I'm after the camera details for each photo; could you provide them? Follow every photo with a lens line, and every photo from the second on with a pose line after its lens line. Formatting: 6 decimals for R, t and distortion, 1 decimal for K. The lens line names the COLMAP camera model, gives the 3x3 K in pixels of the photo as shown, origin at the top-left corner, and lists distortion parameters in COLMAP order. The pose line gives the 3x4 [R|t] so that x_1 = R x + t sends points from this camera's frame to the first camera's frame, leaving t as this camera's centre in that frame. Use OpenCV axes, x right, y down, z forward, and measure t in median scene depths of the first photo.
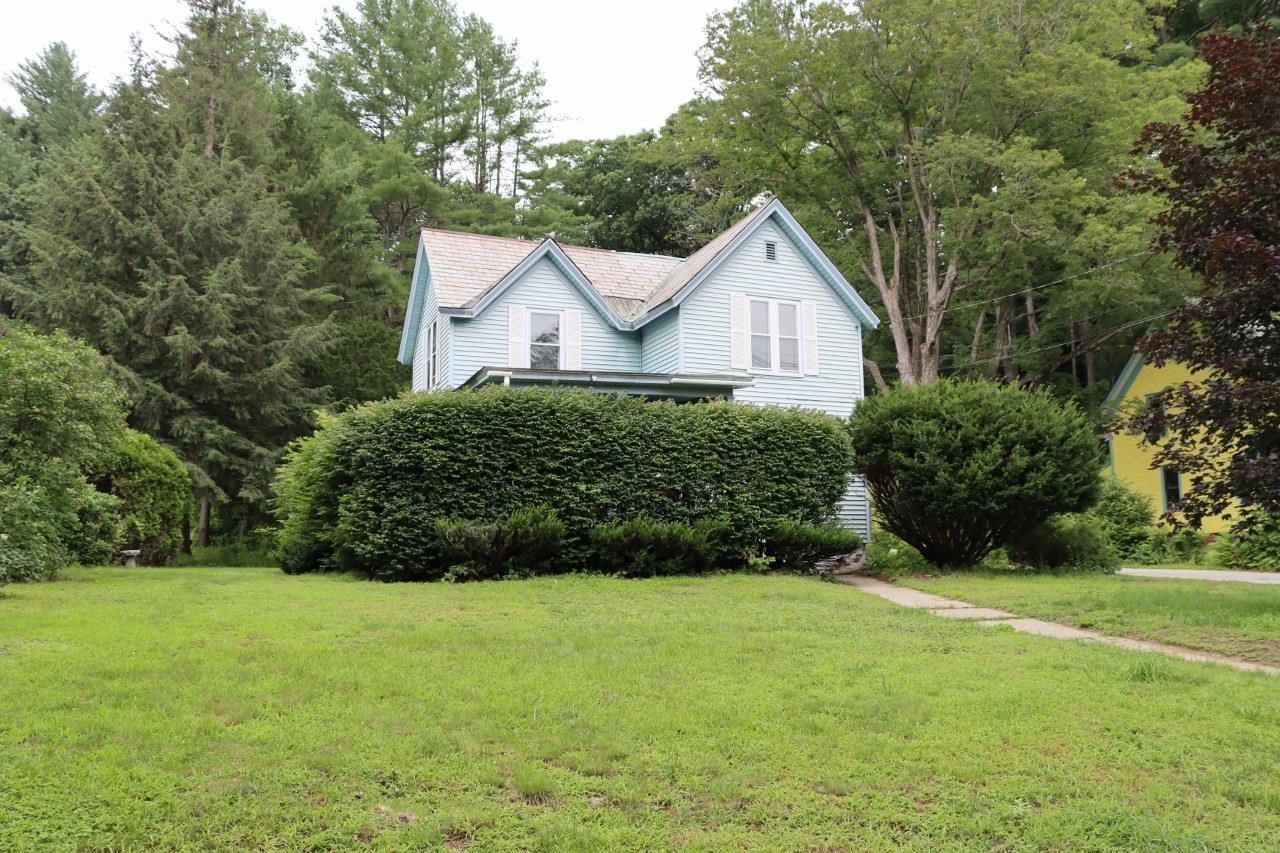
lens RADIAL K [[1023.8, 0, 646.3], [0, 1023.8, 426.4], [0, 0, 1]] dist [-0.125654, -0.016461]
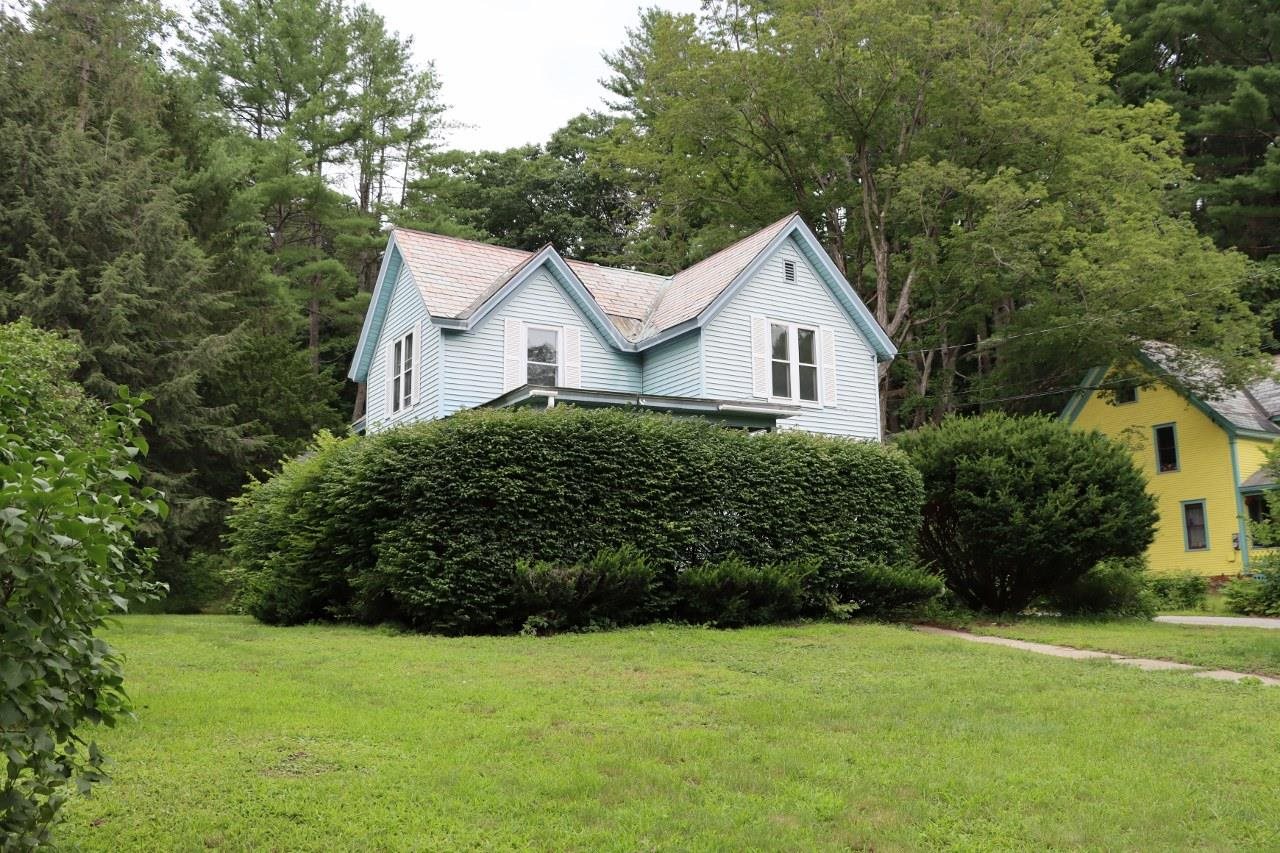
lens RADIAL K [[1070.3, 0, 647.7], [0, 1070.3, 431.2], [0, 0, 1]] dist [-0.115612, 0.053906]
pose [[0.987534, 0.024469, 0.155494, -0.149573], [-0.019889, 0.999323, -0.030941, 0.005452], [-0.156146, 0.027463, 0.987352, 0.066042]]
